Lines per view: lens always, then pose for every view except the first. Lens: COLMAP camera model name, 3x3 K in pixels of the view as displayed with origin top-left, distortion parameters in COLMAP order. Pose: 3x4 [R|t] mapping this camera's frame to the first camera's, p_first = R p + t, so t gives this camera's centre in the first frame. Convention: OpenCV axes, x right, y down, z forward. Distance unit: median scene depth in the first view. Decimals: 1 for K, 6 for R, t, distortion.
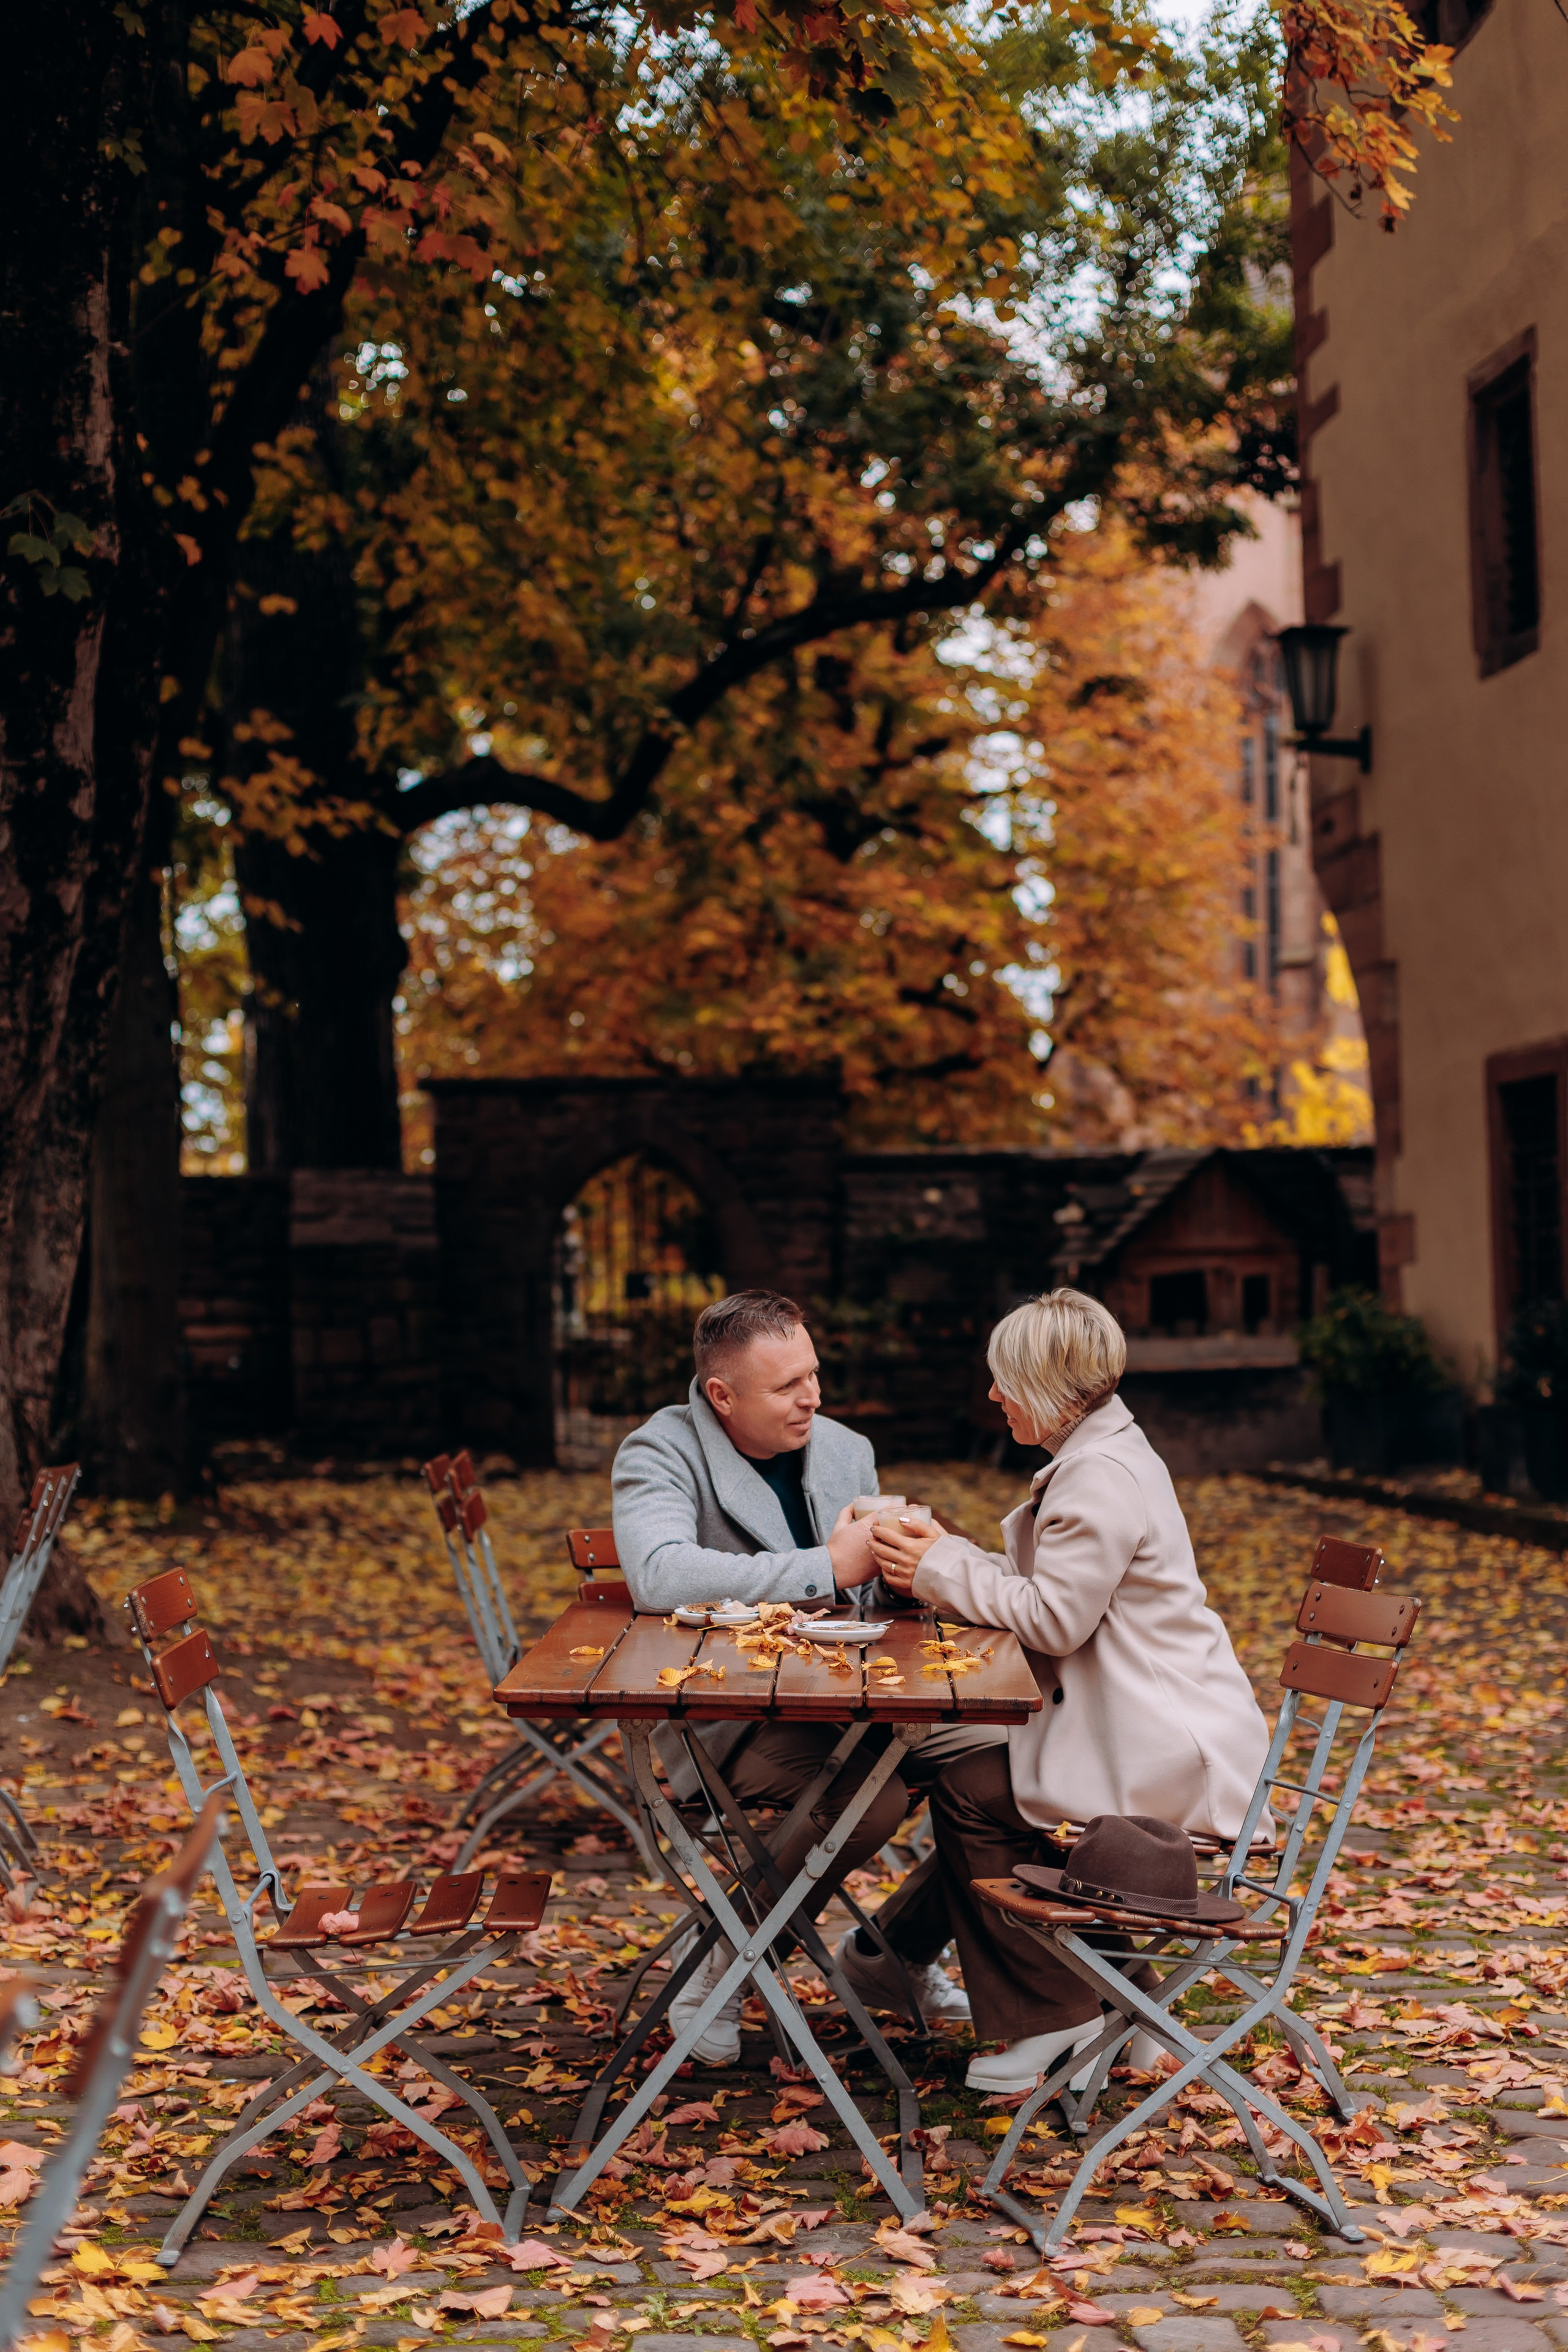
lens RADIAL K [[3534.1, 0, 1219.7], [0, 3534.1, 1426.7], [0, 0, 1]] dist [-0.007939, 0.009559]
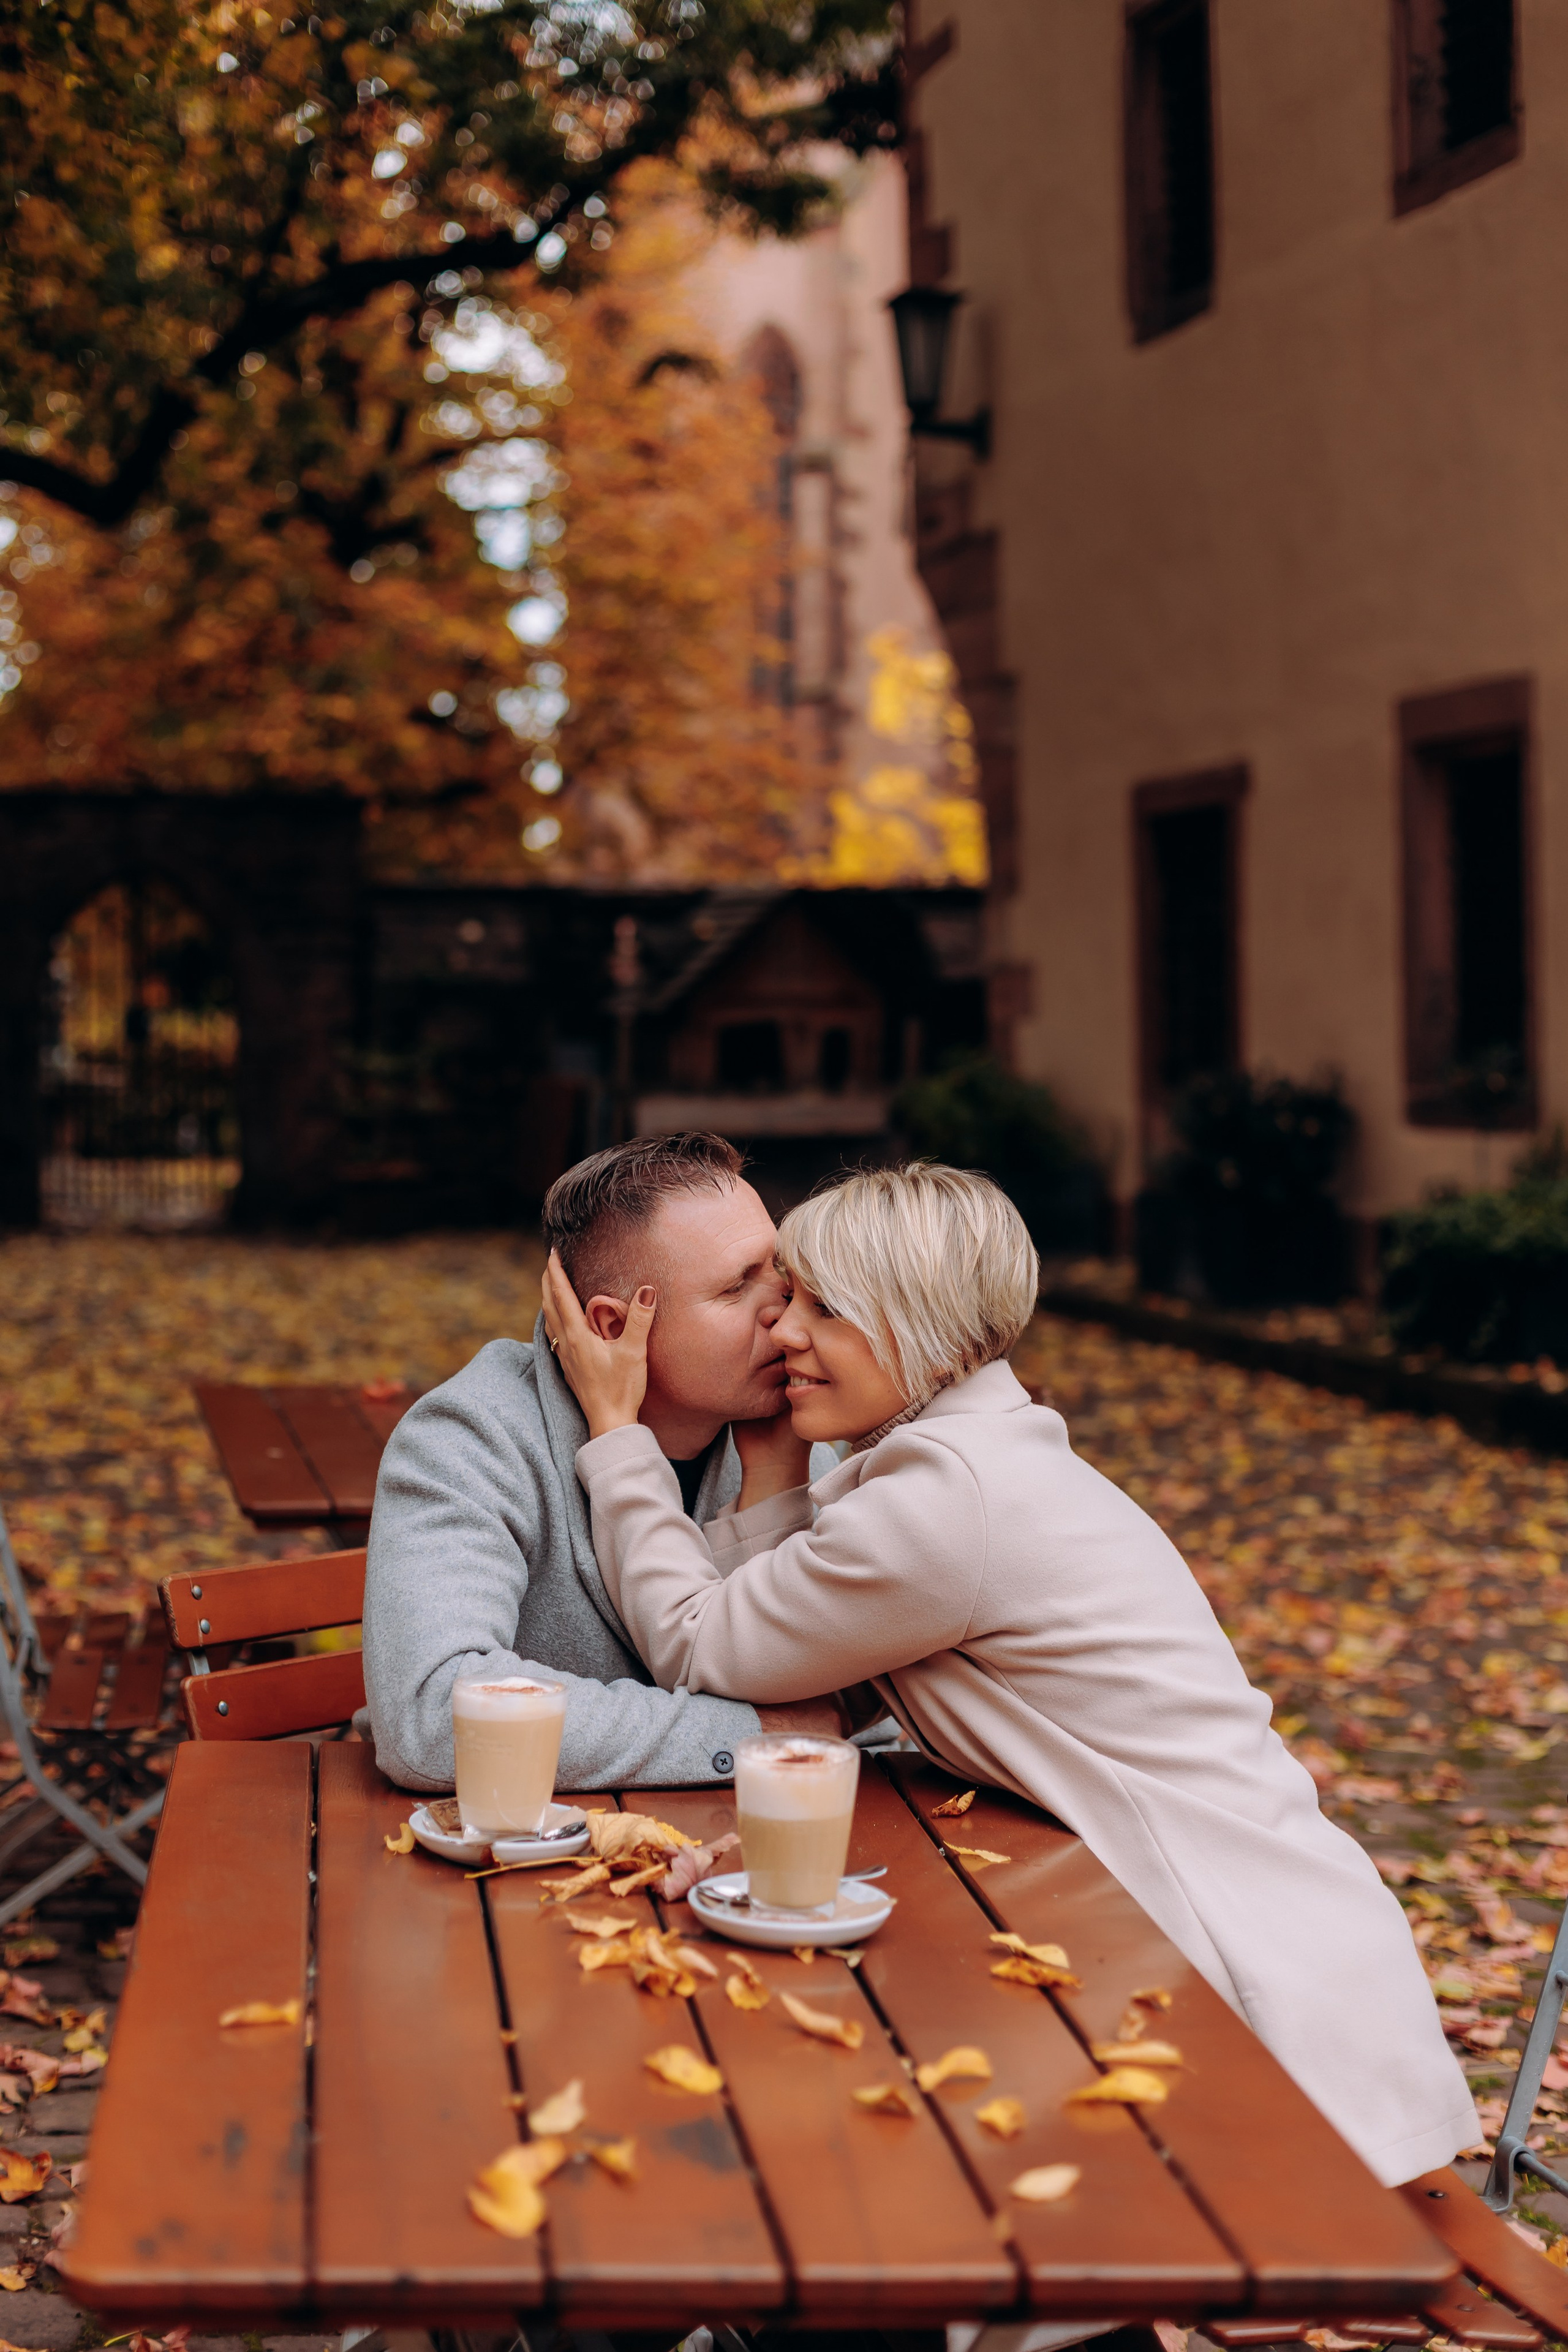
lens RADIAL K [[3437.9, 0, 784.0], [0, 3437.9, 1176.0], [0, 0, 1]] dist [0.004703, -0.082223]
pose [[0.999317, 0.017424, 0.032579, -0.054627], [-0.017600, 0.999832, 0.005140, -0.017470], [-0.032484, -0.005709, 0.999456, 0.241909]]
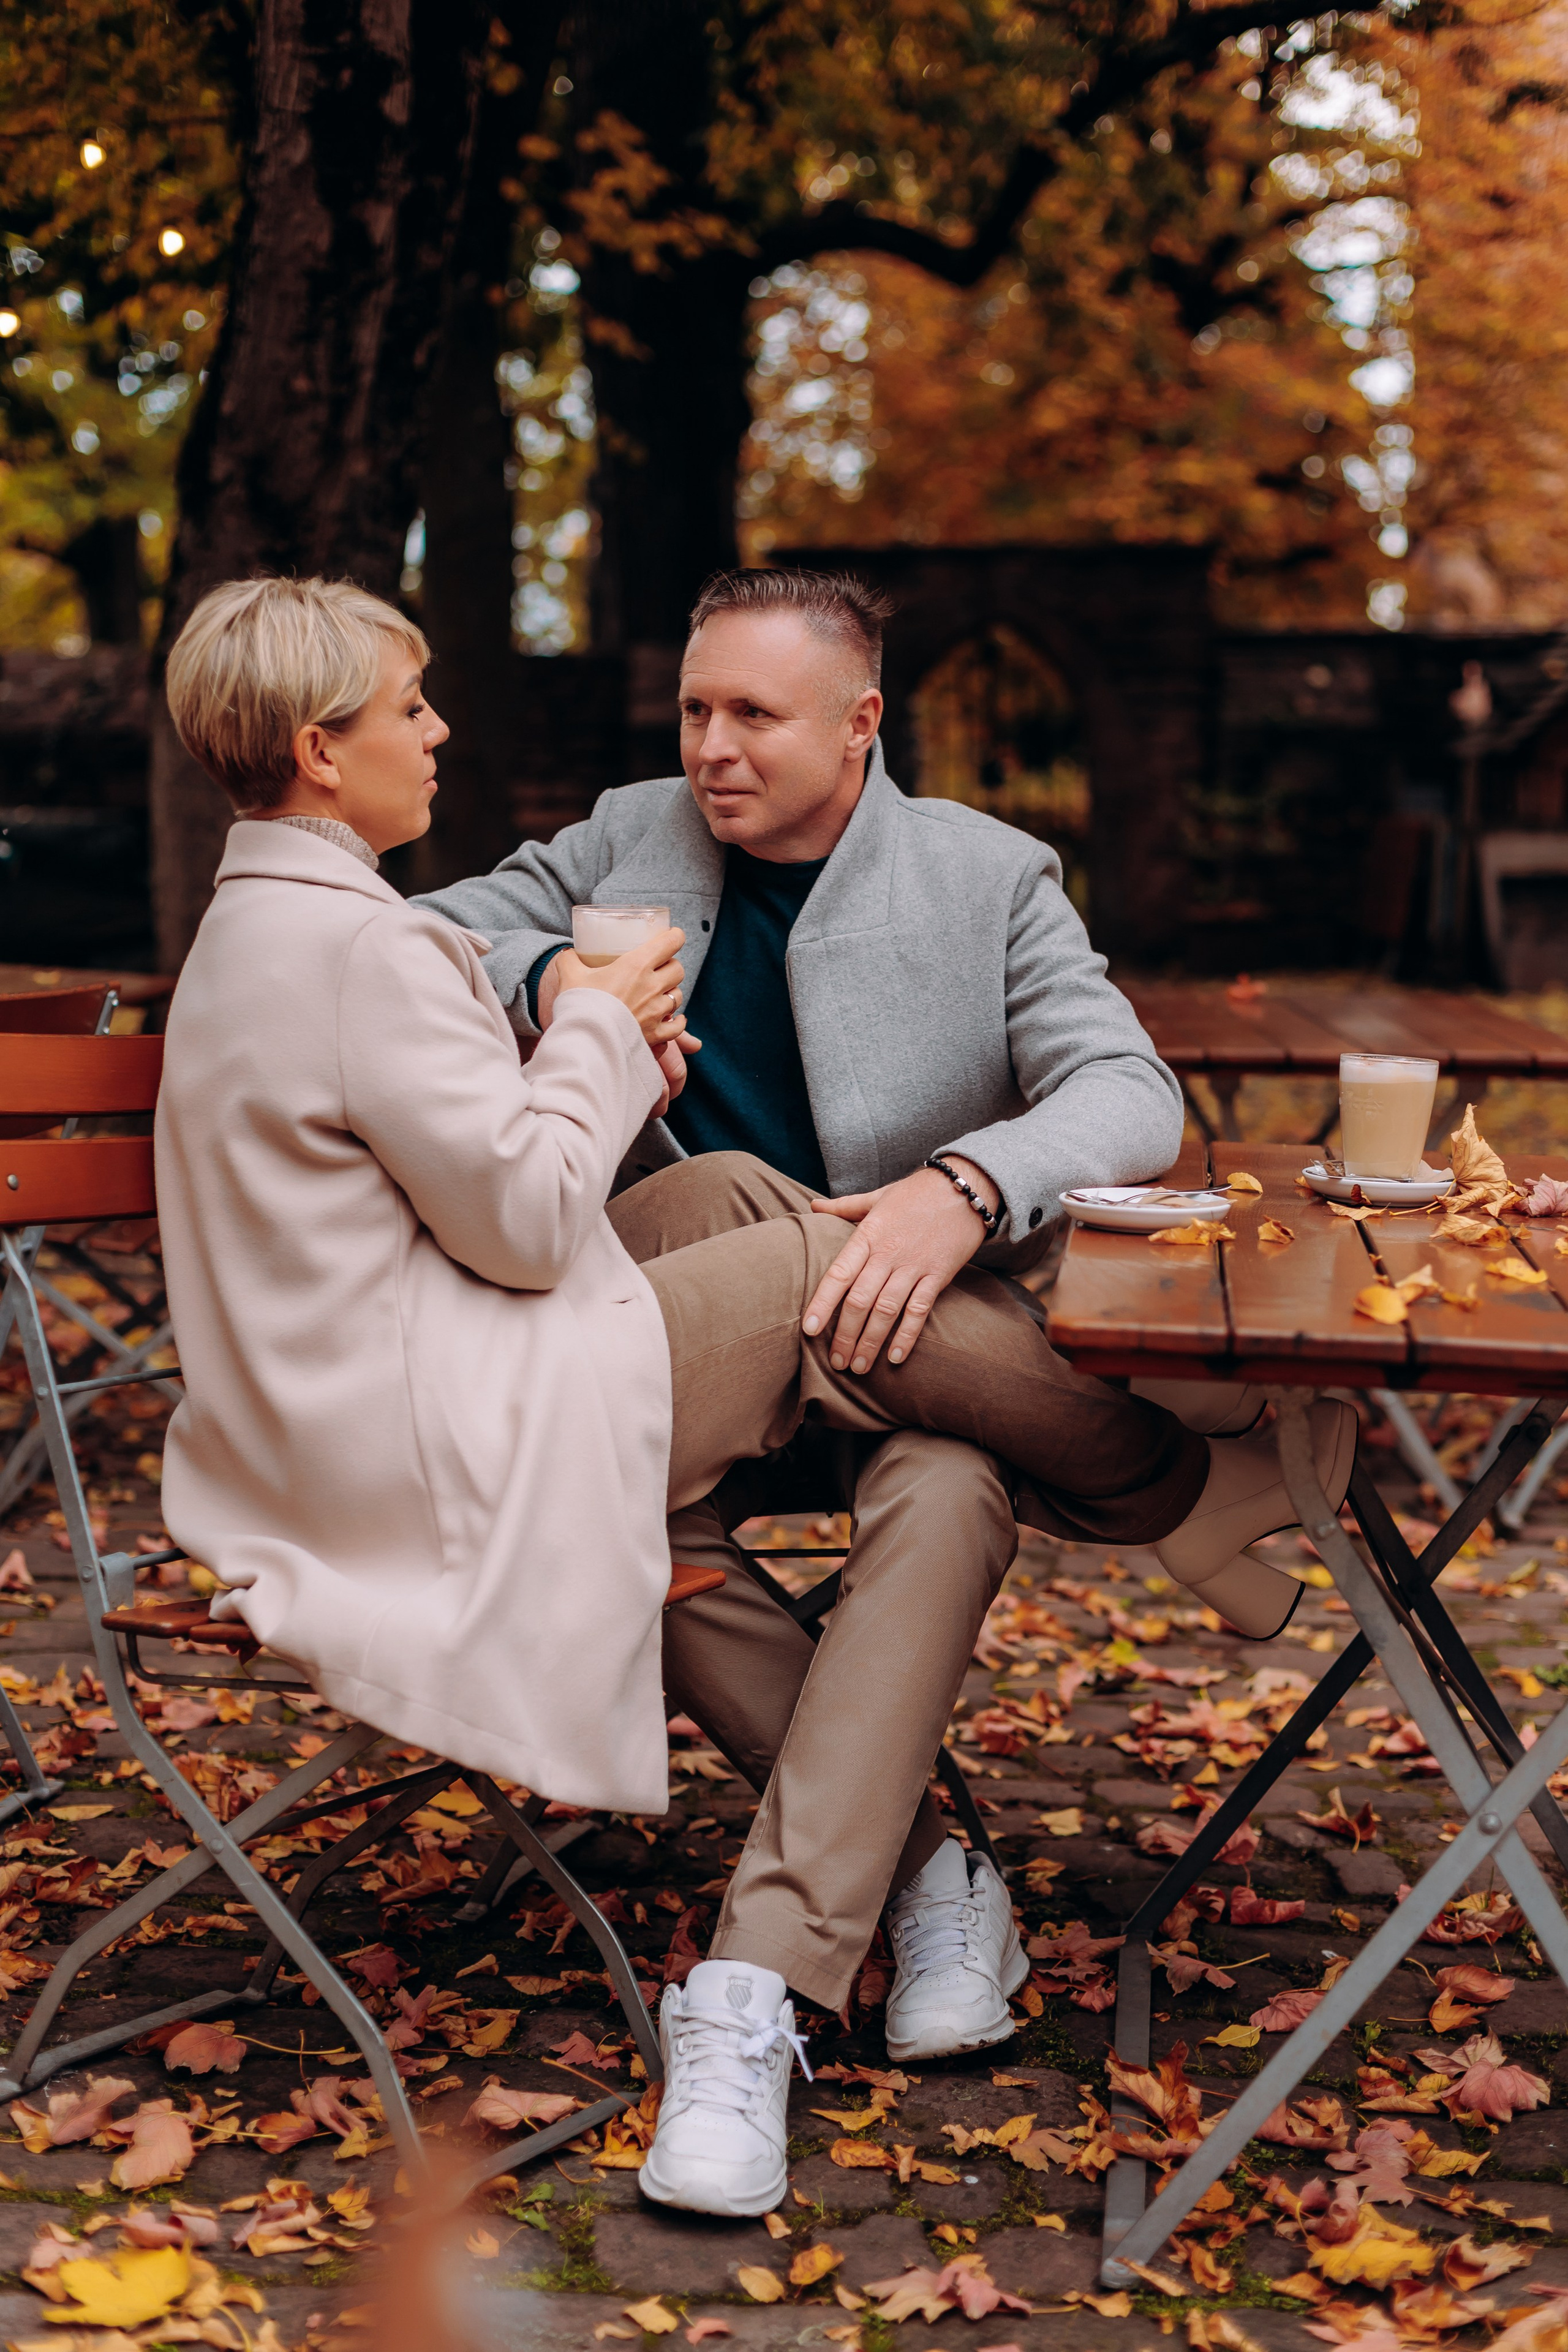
lens RADIAL K [[3437.9, 0, 784.0], [0, 3437.9, 1176.0], [0, 0, 1]] dist [0.004703, -0.082223]
pose [[0.977913, 0.031836, -0.206575, -0.053859], [-0.017870, 0.997448, 0.069123, 0.007327], [0.208249, -0.063905, 0.975986, 0.193021]]
